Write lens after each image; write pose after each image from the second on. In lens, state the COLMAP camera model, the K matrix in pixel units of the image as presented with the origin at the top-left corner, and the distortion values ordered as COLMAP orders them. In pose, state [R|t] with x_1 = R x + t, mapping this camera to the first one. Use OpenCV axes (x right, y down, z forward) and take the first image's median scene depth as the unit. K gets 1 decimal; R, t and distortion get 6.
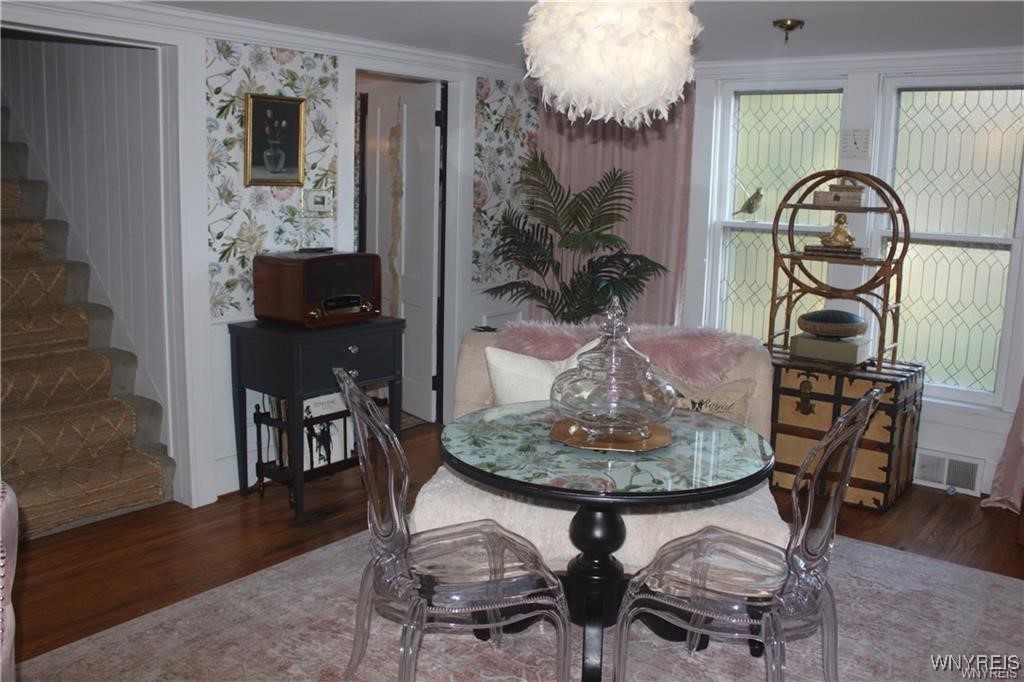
lens RADIAL K [[931.0, 0, 511.5], [0, 931.0, 341.3], [0, 0, 1]] dist [-0.068375, 0.007971]
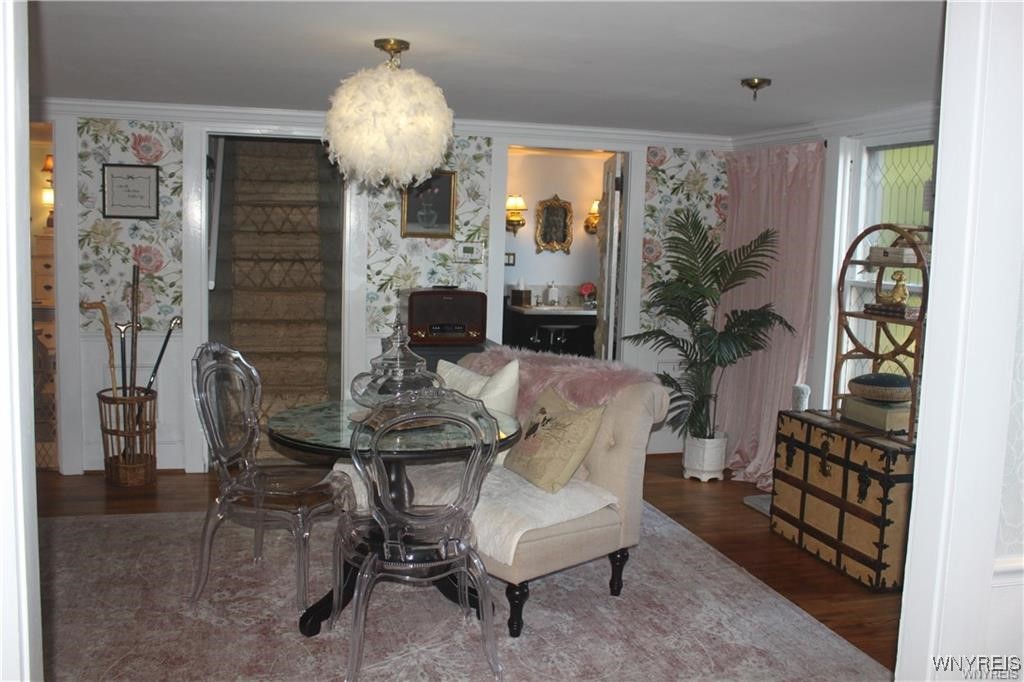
lens RADIAL K [[931.0, 0, 510.0], [0, 931.0, 339.6], [0, 0, 1]] dist [-0.068375, 0.007971]
pose [[0.796388, 0.069137, -0.600821, 0.629278], [-0.116461, 0.992382, -0.040174, 0.014827], [0.593467, 0.101966, 0.798373, 0.028875]]
